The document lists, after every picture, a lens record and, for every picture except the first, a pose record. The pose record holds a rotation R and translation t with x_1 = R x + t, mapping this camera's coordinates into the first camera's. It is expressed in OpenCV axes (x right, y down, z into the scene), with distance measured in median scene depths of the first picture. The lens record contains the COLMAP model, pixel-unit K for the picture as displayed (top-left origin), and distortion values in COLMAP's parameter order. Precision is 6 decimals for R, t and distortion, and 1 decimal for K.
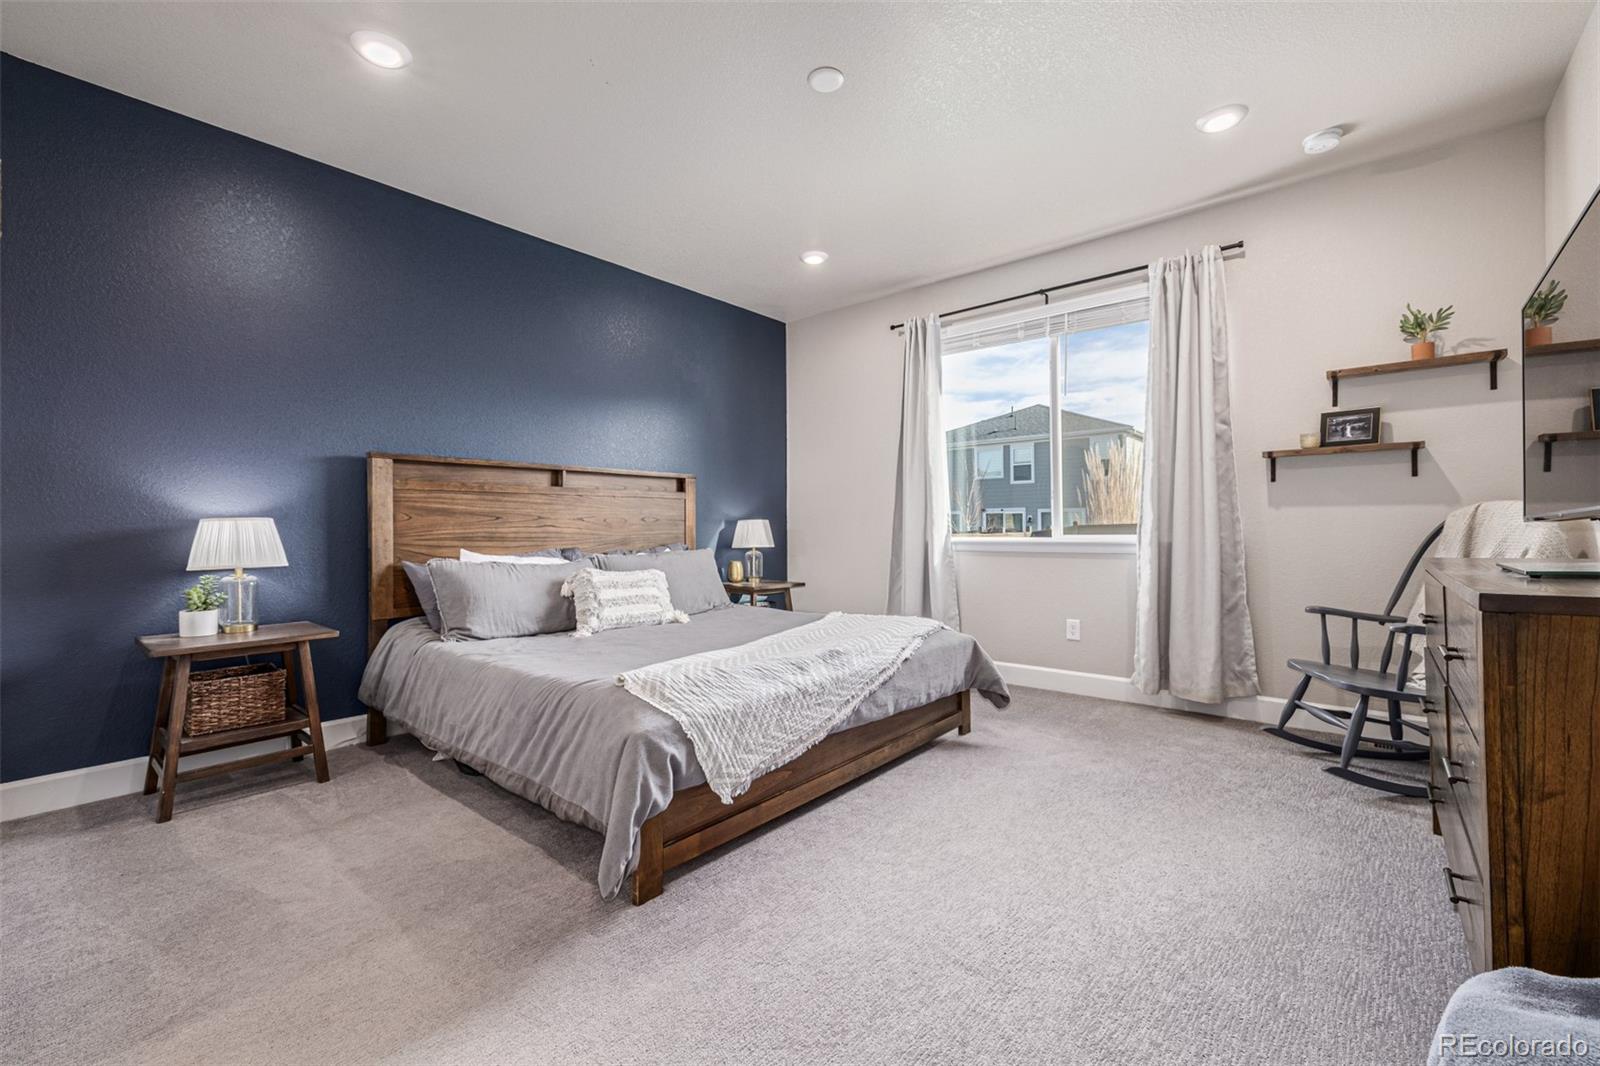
lens RADIAL K [[669.2, 0, 810.4], [0, 669.2, 529.0], [0, 0, 1]] dist [-0.000525, 0.001001]
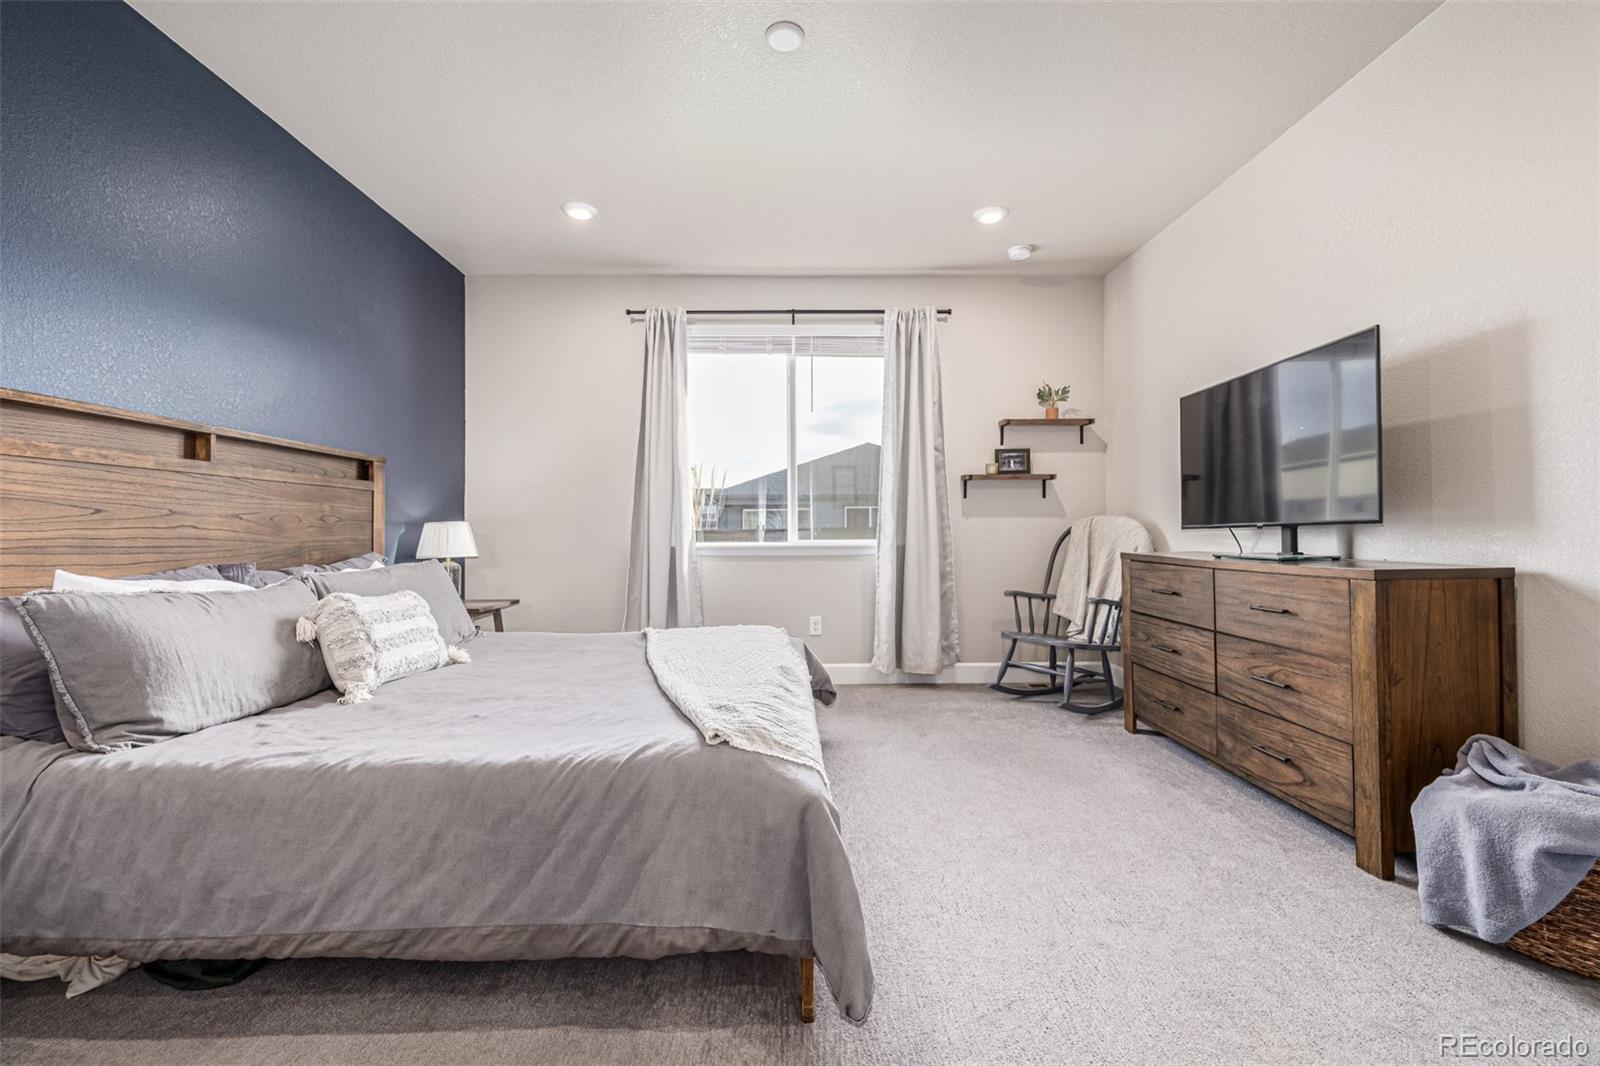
lens RADIAL K [[669.2, 0, 808.5], [0, 669.2, 528.6], [0, 0, 1]] dist [-0.000525, 0.001001]
pose [[0.752438, 0.007254, 0.658623, -0.422571], [-0.000669, 0.999947, -0.010248, 0.002941], [-0.658662, 0.007270, 0.752404, 0.230771]]
